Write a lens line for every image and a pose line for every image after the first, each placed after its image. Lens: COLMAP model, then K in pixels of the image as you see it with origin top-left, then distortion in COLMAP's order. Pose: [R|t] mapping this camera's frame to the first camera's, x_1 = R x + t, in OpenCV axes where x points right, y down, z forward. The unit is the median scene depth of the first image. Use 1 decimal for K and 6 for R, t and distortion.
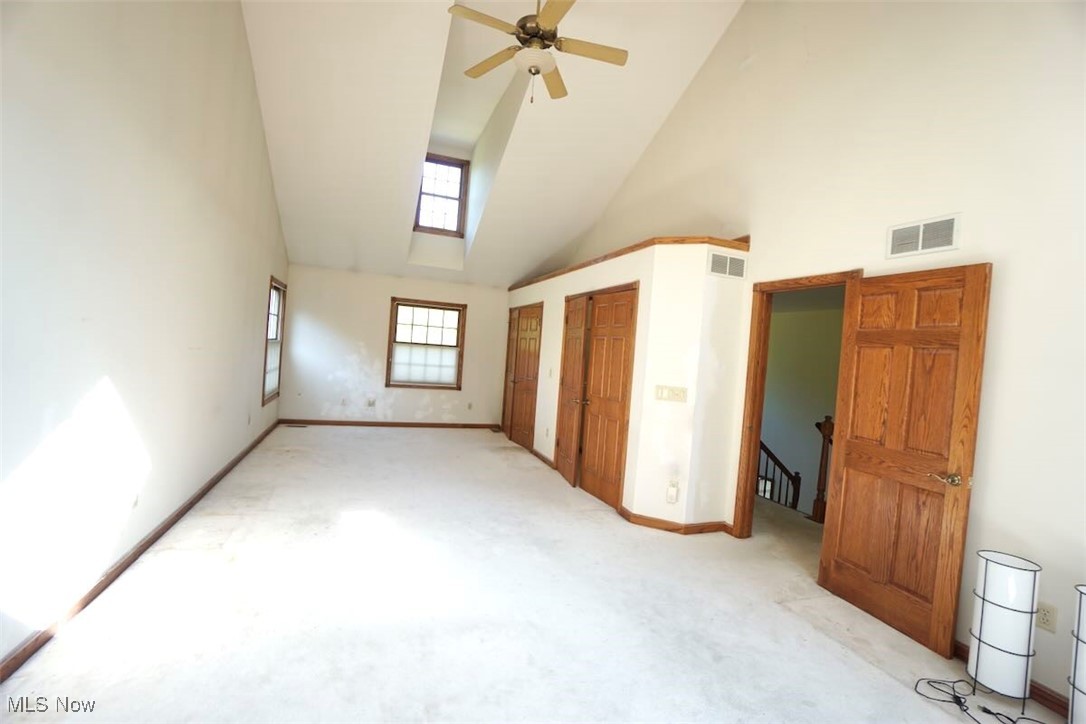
lens RADIAL K [[479.3, 0, 542.9], [0, 479.3, 360.4], [0, 0, 1]] dist [-0.002010, 0.000032]
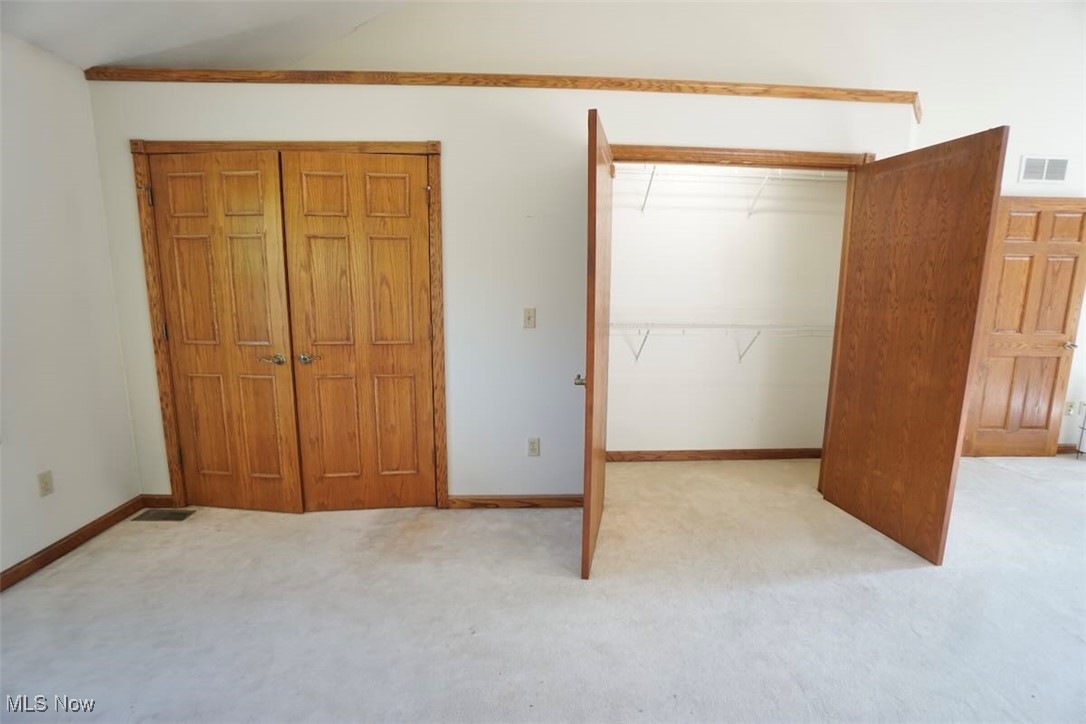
lens RADIAL K [[479.3, 0, 542.4], [0, 479.3, 360.6], [0, 0, 1]] dist [-0.002010, 0.000032]
pose [[0.293172, -0.218019, 0.930869, -0.900717], [0.034019, 0.975414, 0.217738, -0.077447], [-0.955454, -0.032168, 0.293381, 1.844098]]
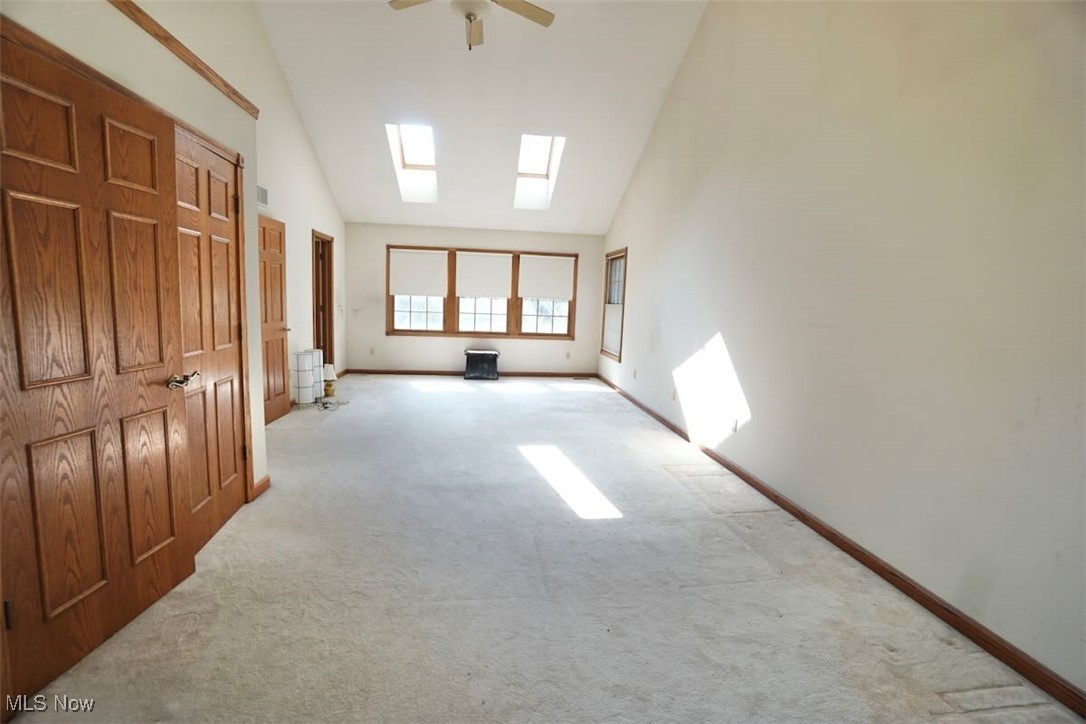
lens RADIAL K [[479.3, 0, 543.4], [0, 479.3, 359.3], [0, 0, 1]] dist [-0.002010, 0.000032]
pose [[-0.968879, -0.139621, 0.204399, -0.576400], [-0.107602, 0.981203, 0.160193, -0.066184], [-0.222923, 0.133214, -0.965691, 2.368044]]
